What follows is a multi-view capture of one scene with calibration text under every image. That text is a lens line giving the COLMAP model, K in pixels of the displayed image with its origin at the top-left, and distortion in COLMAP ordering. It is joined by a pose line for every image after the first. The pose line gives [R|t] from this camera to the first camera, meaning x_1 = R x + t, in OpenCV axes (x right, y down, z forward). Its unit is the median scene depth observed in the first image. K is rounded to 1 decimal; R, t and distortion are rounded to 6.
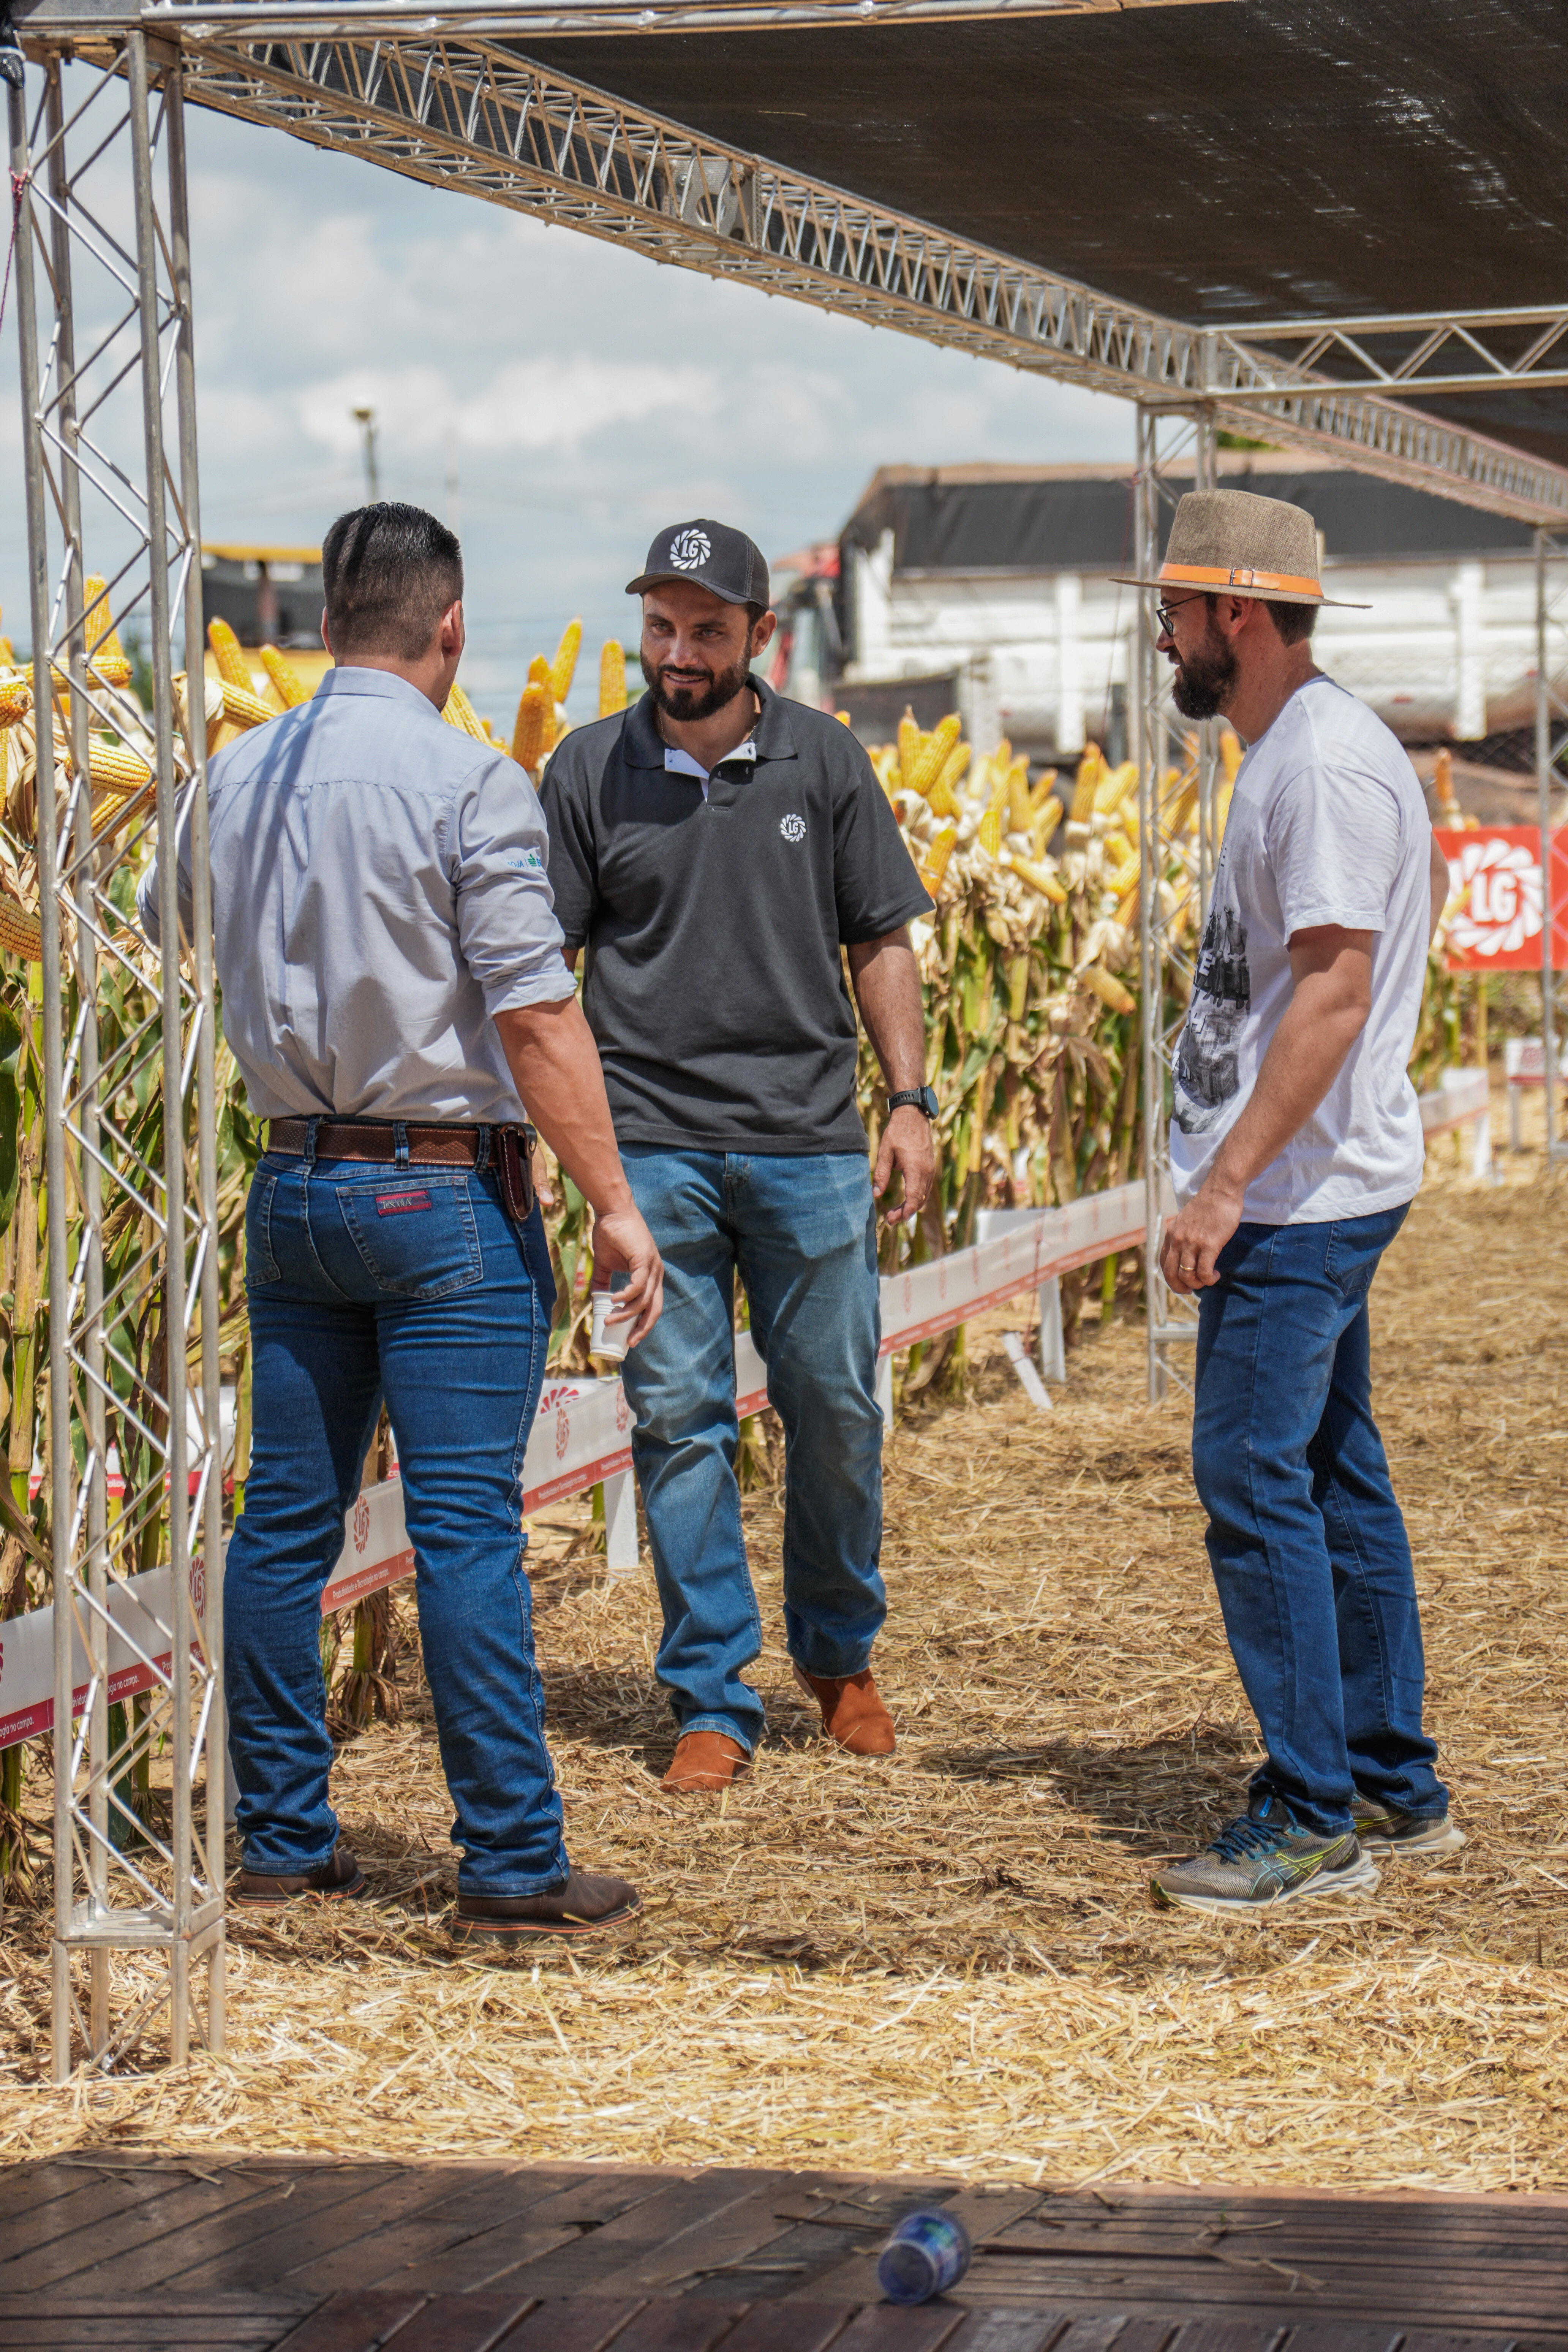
lens RADIAL K [[7047.9, 0, 780.9], [0, 7047.9, 1171.2], [0, 0, 1]] dist [1.694611, 0.000000]
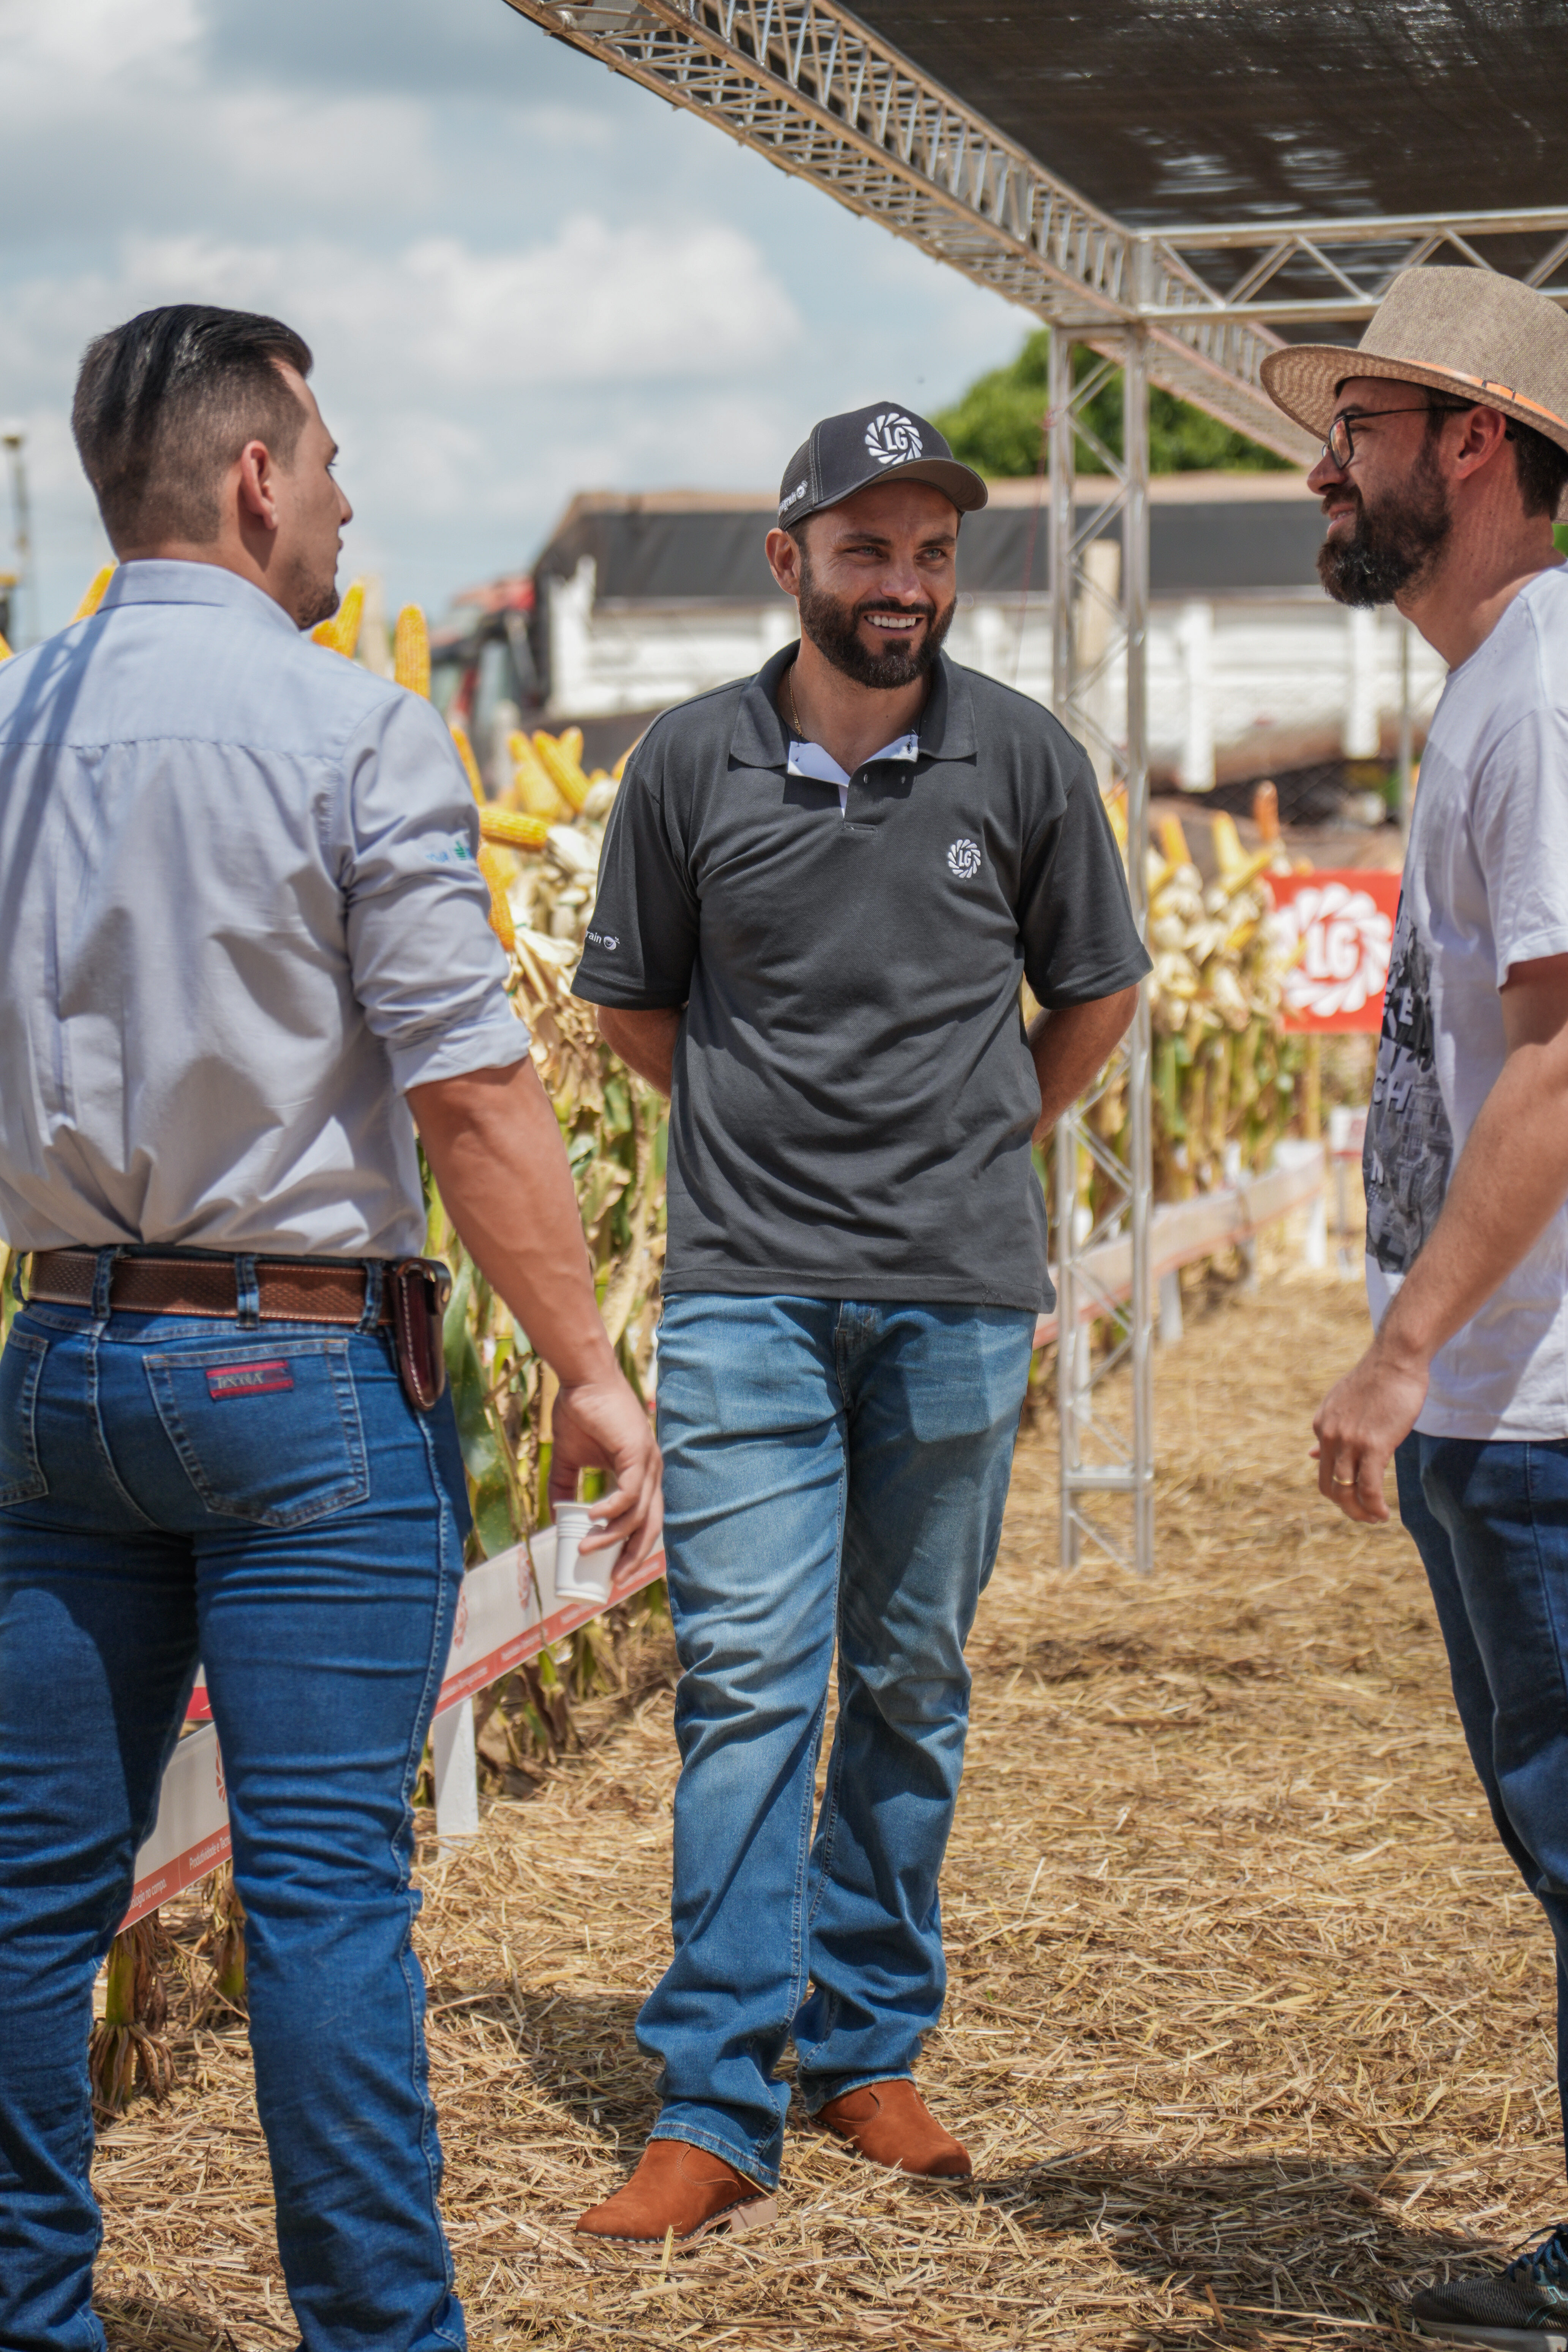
lens RADIAL K [[7047.9, 0, 774.8], [0, 7047.9, 1151.9], [0, 0, 1]] dist [1.694611, 0.000000]
pose [[0.998672, 0.006244, 0.051131, -0.033809], [-0.005712, 0.999928, -0.010544, -0.008617], [-0.051194, 0.010238, 0.998636, 0.303821]]
